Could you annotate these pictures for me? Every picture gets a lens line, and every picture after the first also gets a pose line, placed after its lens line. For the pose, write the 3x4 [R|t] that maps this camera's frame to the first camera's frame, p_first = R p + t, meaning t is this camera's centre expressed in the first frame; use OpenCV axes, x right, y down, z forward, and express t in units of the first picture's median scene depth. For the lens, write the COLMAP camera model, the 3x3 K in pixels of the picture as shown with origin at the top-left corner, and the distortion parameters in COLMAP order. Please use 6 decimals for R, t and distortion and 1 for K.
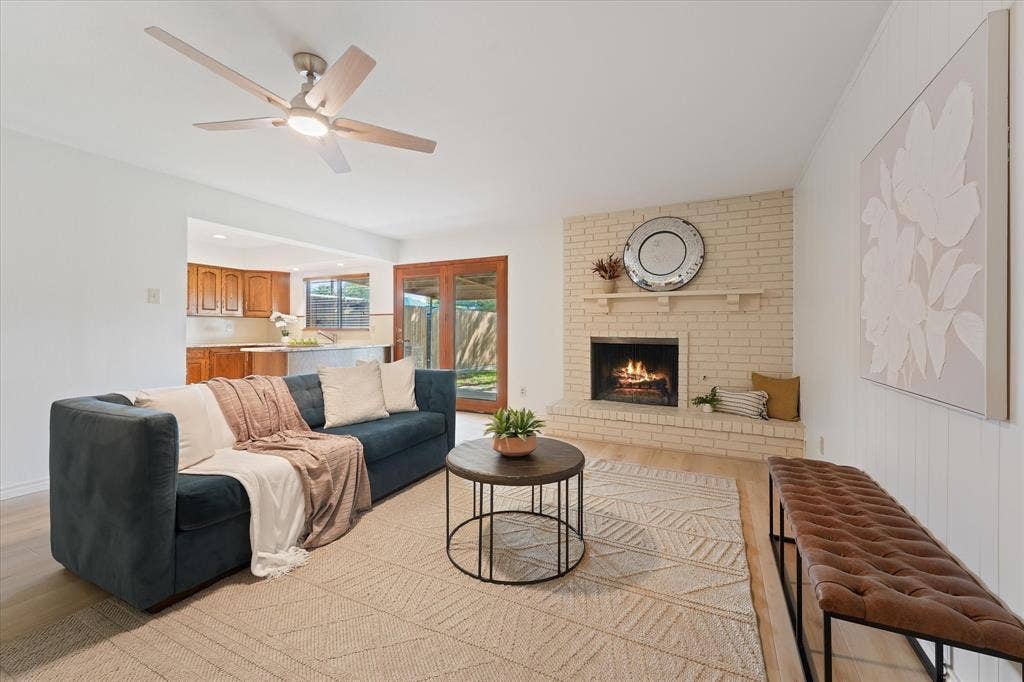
lens RADIAL K [[415.3, 0, 507.1], [0, 415.3, 332.2], [0, 0, 1]] dist [0.013790, -0.000066]
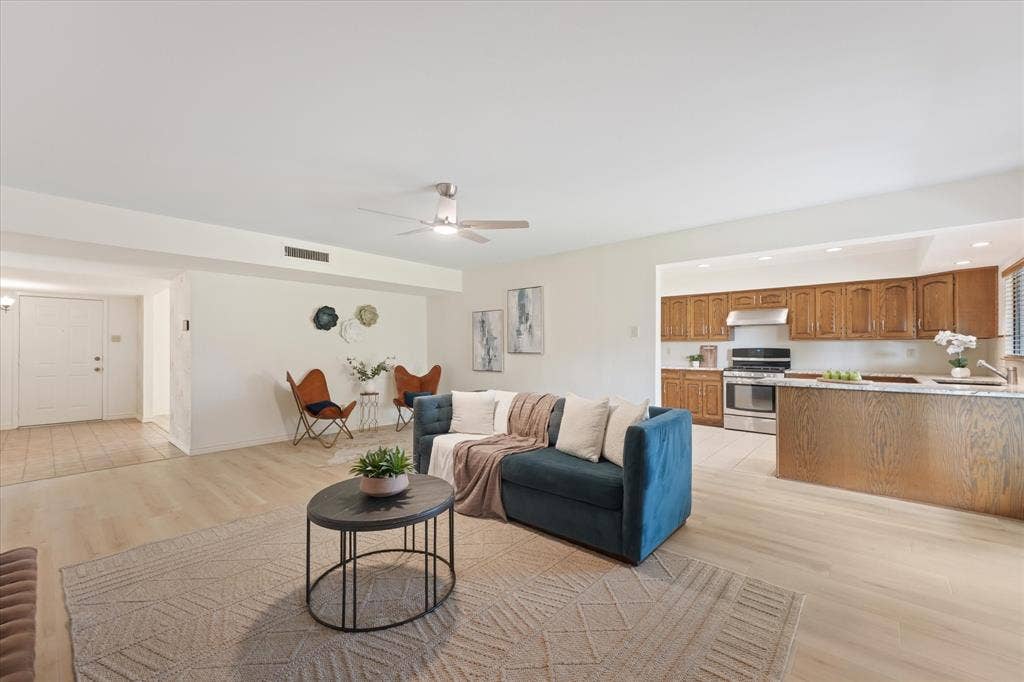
lens RADIAL K [[411.9, 0, 512.0], [0, 411.9, 341.0], [0, 0, 1]] dist [0.000966, 0.000036]
pose [[-0.251043, -0.014751, -0.967863, 0.466326], [-0.005675, 0.999889, -0.013768, -0.030842], [0.967959, 0.002036, -0.251099, 0.799812]]
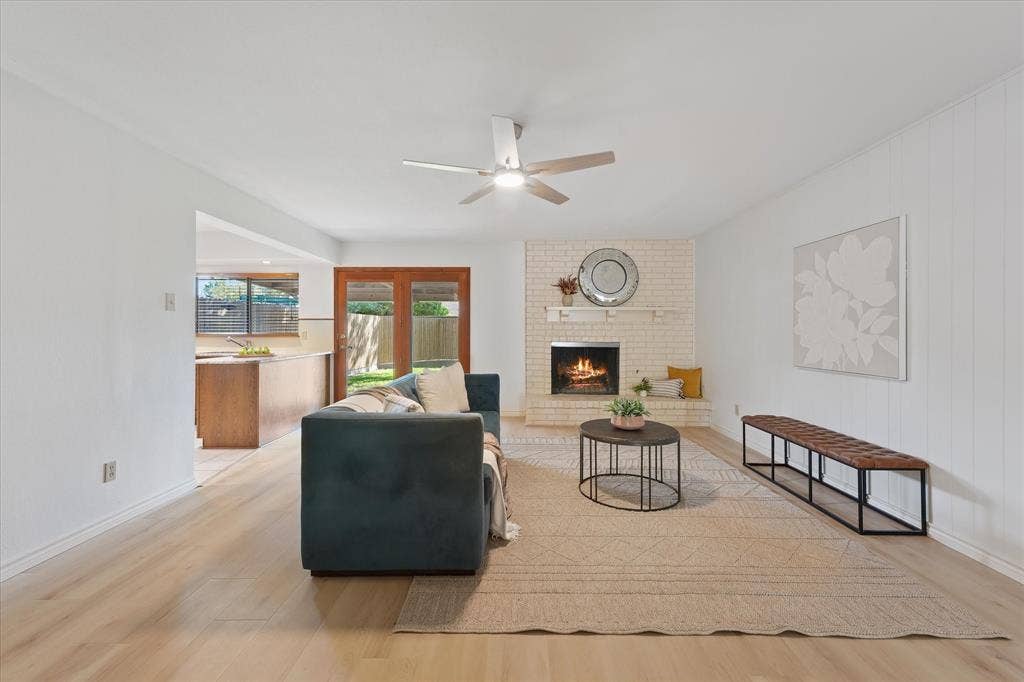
lens RADIAL K [[431.9, 0, 510.7], [0, 431.9, 331.3], [0, 0, 1]] dist [0.015686, -0.000112]
pose [[0.901819, -0.001703, 0.432111, -0.519566], [0.002703, 0.999995, -0.001701, -0.020082], [-0.432106, 0.002702, 0.901819, -0.084629]]
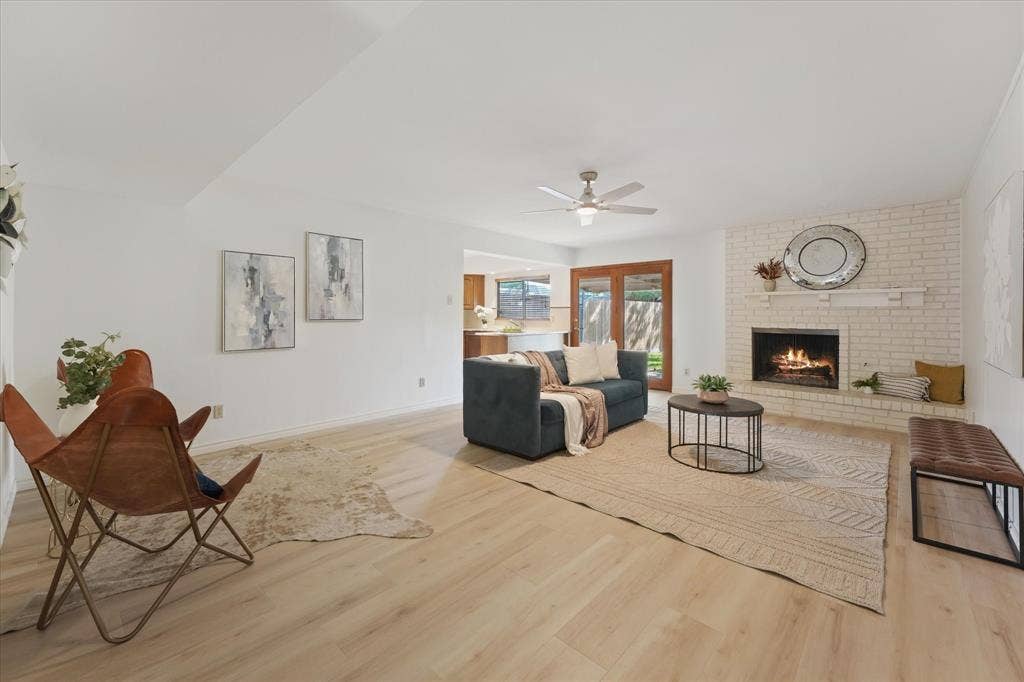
lens RADIAL K [[418.1, 0, 502.2], [0, 418.1, 314.3], [0, 0, 1]] dist [-0.001330, -0.000244]
pose [[0.955251, 0.001042, -0.295796, -0.149887], [-0.003607, 0.999961, -0.008123, -0.017029], [0.295775, 0.008827, 0.955217, -0.414536]]
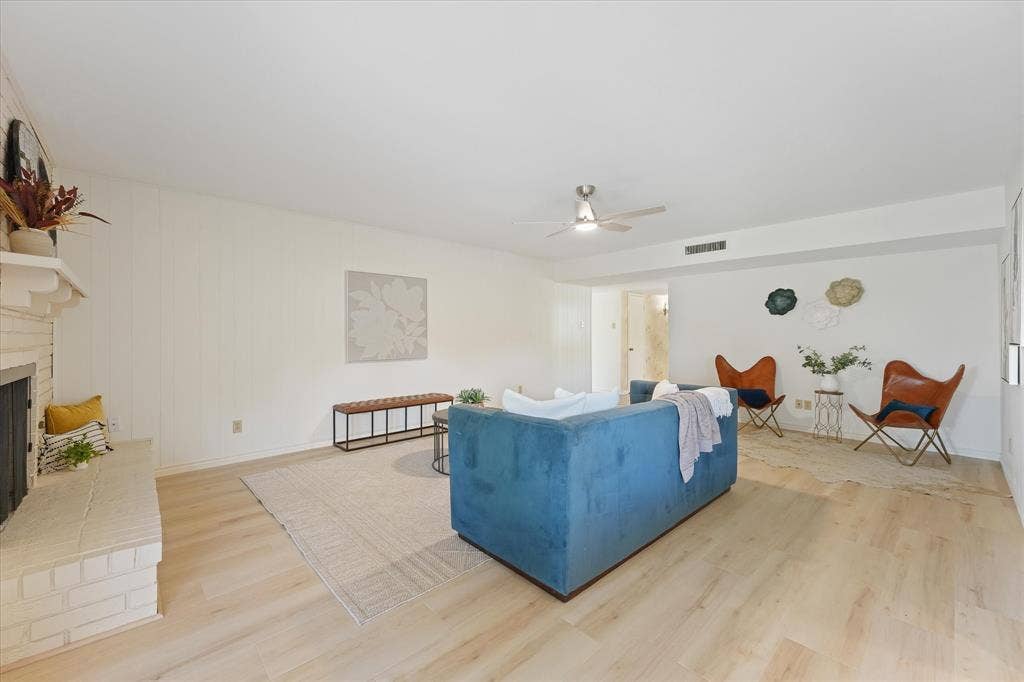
lens RADIAL K [[415.3, 0, 507.1], [0, 415.3, 332.2], [0, 0, 1]] dist [0.013790, -0.000066]
pose [[-0.933087, -0.001333, 0.359649, -0.399452], [-0.000820, 0.999998, 0.001581, -0.030176], [-0.359651, 0.001181, -0.933086, 1.358333]]
